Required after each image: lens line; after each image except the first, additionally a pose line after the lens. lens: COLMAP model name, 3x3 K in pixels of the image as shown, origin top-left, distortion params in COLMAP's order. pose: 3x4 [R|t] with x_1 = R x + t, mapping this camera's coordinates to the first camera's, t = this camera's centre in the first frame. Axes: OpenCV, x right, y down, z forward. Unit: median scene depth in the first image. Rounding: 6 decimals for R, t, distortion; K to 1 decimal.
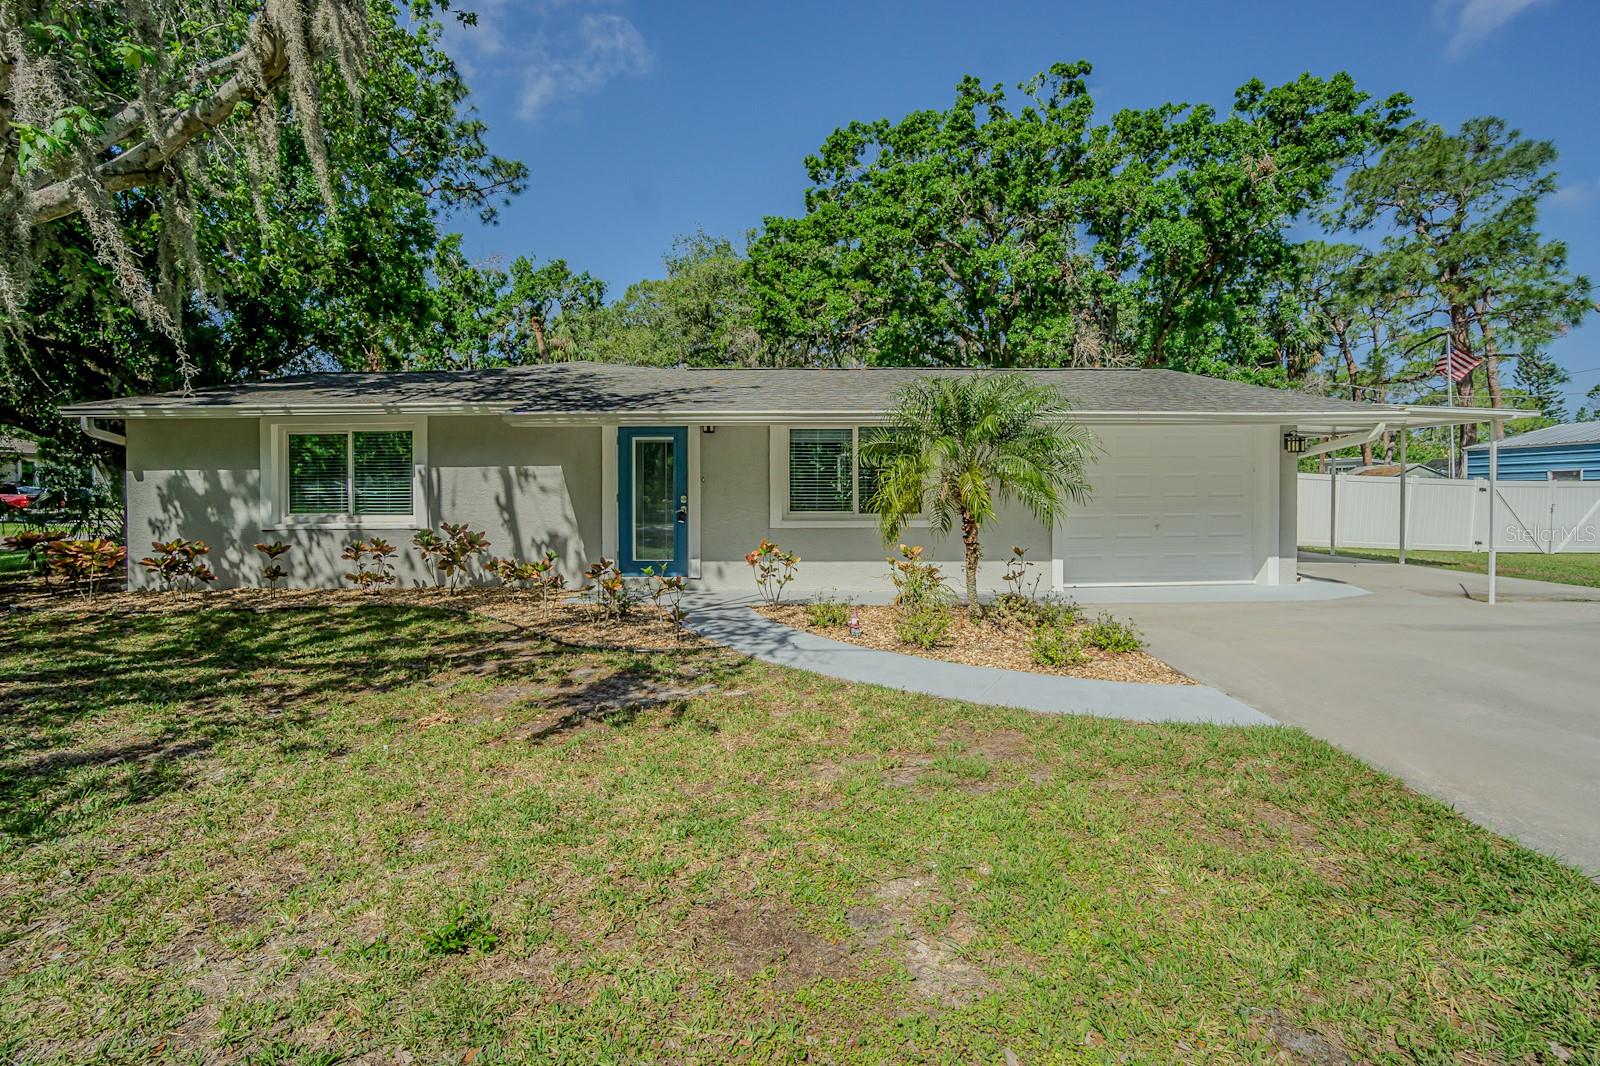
lens RADIAL K [[684.8, 0, 817.3], [0, 684.8, 502.7], [0, 0, 1]] dist [-0.009587, 0.003172]
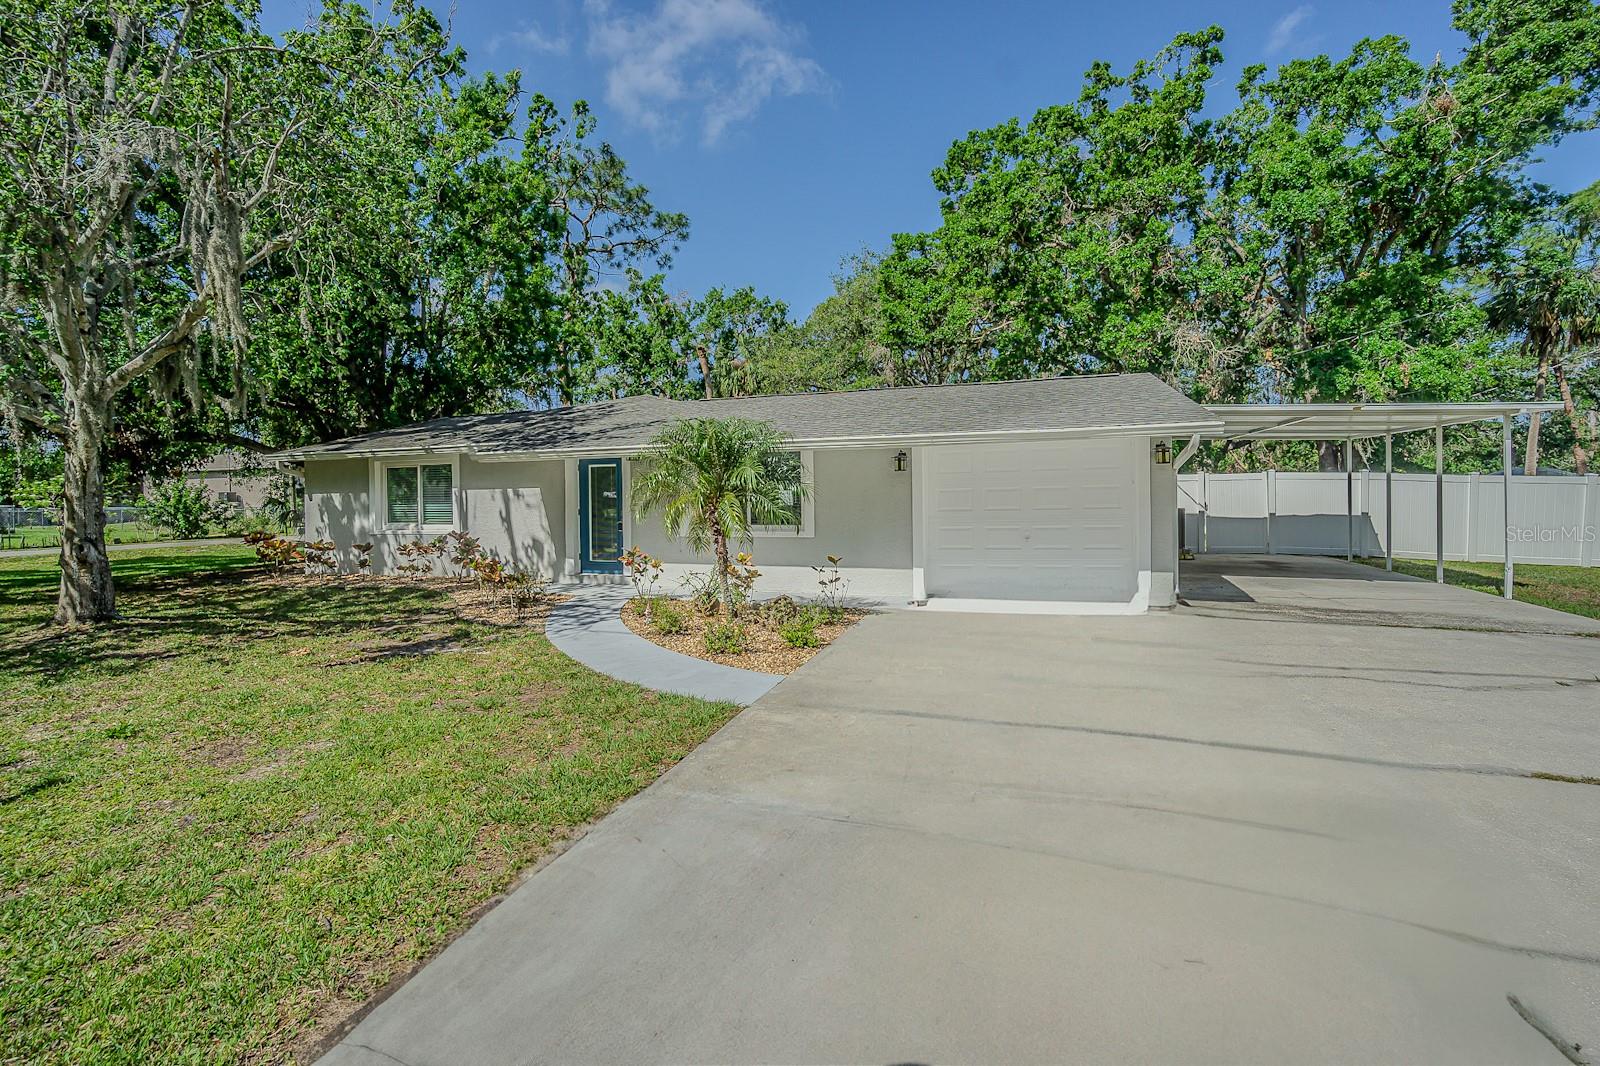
lens RADIAL K [[684.8, 0, 833.8], [0, 684.8, 503.7], [0, 0, 1]] dist [-0.009587, 0.003172]
pose [[0.953262, -0.003263, -0.302128, 0.562313], [0.003214, 0.999995, -0.000657, -0.020354], [0.302128, -0.000345, 0.953267, -0.094271]]
